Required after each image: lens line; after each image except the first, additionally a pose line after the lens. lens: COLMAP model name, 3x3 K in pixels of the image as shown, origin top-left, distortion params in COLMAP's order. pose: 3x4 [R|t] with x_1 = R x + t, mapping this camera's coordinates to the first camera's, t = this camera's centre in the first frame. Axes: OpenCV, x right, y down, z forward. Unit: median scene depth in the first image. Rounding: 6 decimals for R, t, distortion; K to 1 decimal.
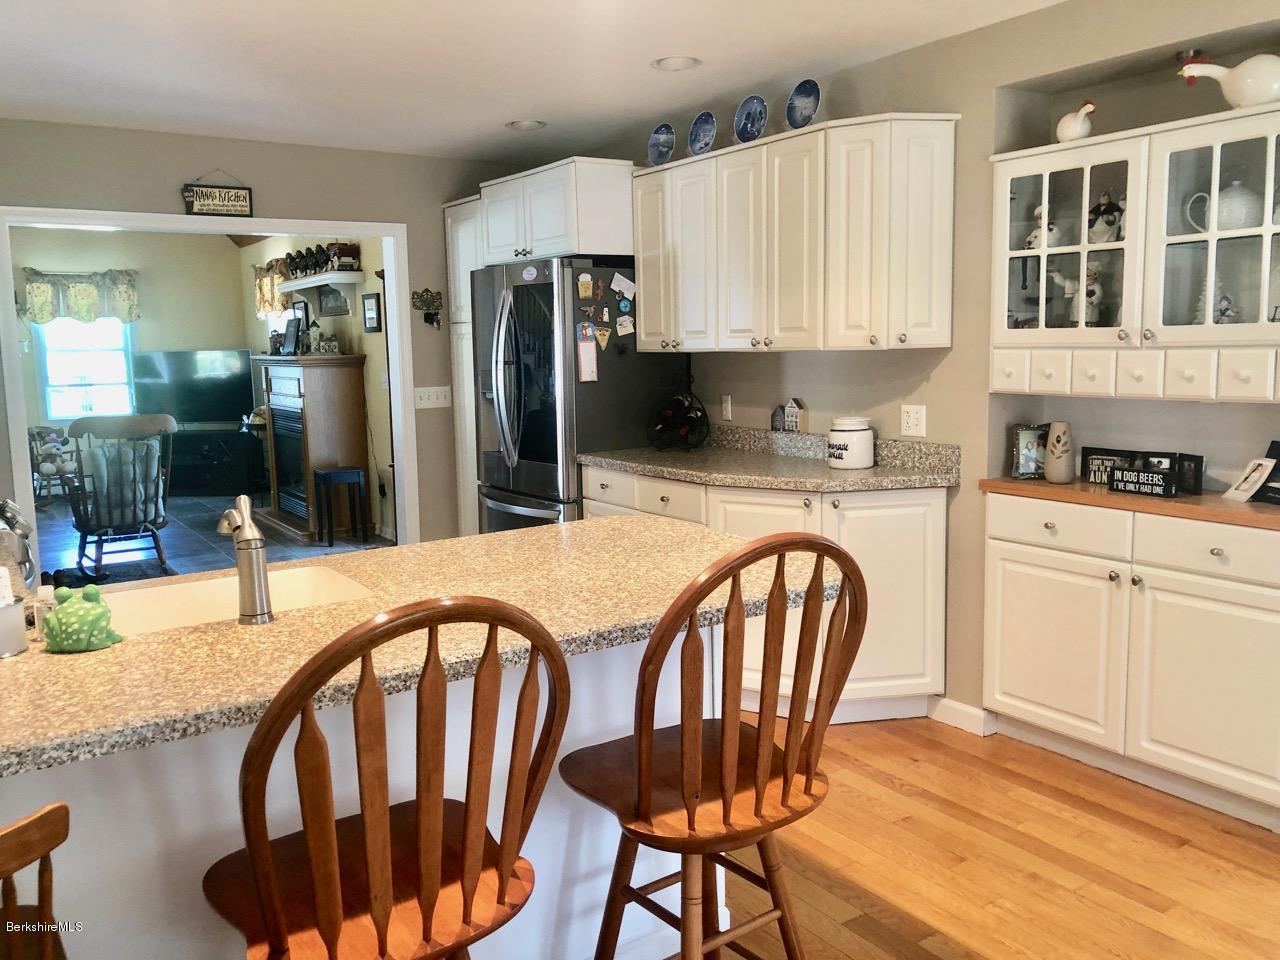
lens RADIAL K [[1060.5, 0, 639.9], [0, 1060.5, 483.2], [0, 0, 1]] dist [0.040182, -0.050372]
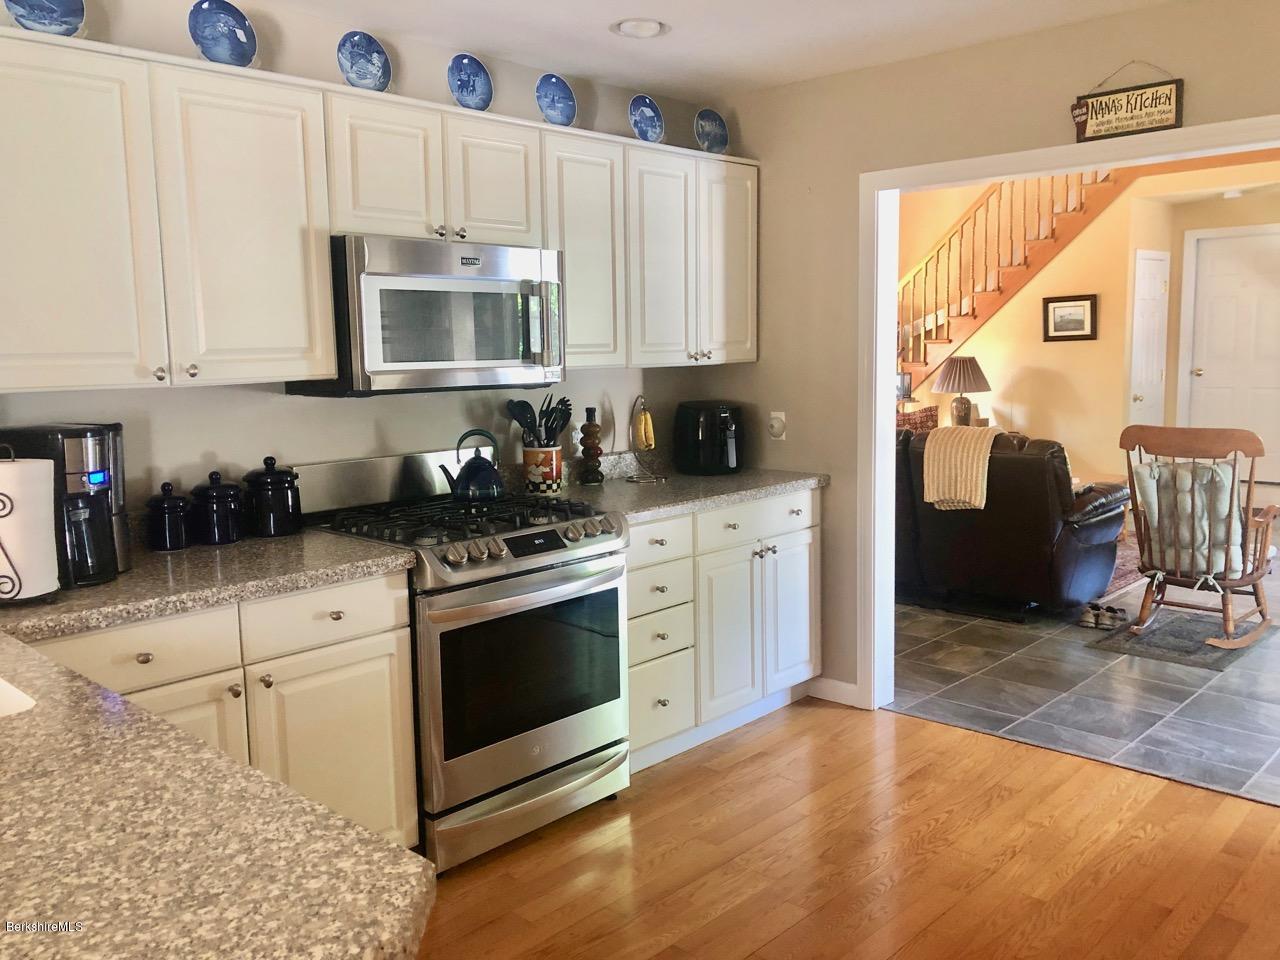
lens RADIAL K [[1060.5, 0, 637.8], [0, 1060.5, 480.8], [0, 0, 1]] dist [0.040182, -0.050372]
pose [[0.233997, 0.132970, -0.963101, 0.185702], [-0.115822, 0.987361, 0.108179, -0.078772], [0.965314, 0.086234, 0.246440, 0.566518]]
